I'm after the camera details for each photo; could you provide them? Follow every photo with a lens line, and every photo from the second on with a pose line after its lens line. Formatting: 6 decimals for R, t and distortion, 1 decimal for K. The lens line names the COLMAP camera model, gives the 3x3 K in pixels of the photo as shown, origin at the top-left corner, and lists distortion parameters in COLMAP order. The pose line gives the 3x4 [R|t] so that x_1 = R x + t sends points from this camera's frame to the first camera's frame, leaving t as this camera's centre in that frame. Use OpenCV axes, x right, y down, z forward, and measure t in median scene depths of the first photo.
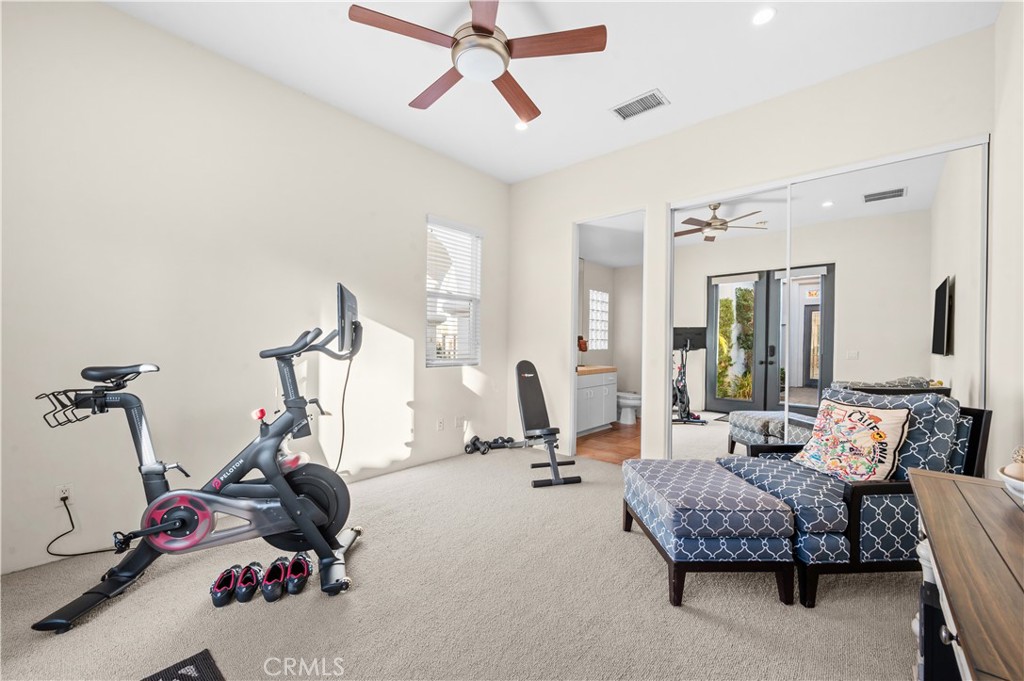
lens RADIAL K [[407.0, 0, 514.2], [0, 407.0, 342.8], [0, 0, 1]] dist [-0.001763, -0.000112]
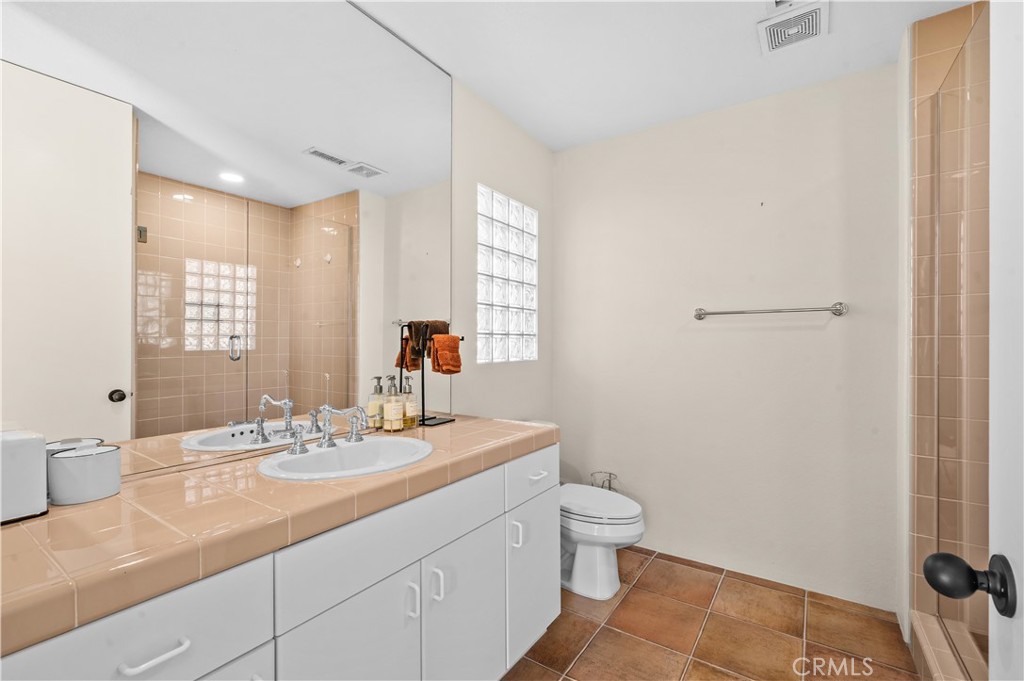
lens RADIAL K [[449.0, 0, 509.3], [0, 449.0, 341.3], [0, 0, 1]] dist [0.002351, 0.000260]
pose [[0.991981, -0.007522, 0.126160, 0.155291], [0.008217, 0.999954, -0.004987, 0.000335], [-0.126116, 0.005983, 0.991997, 0.603612]]
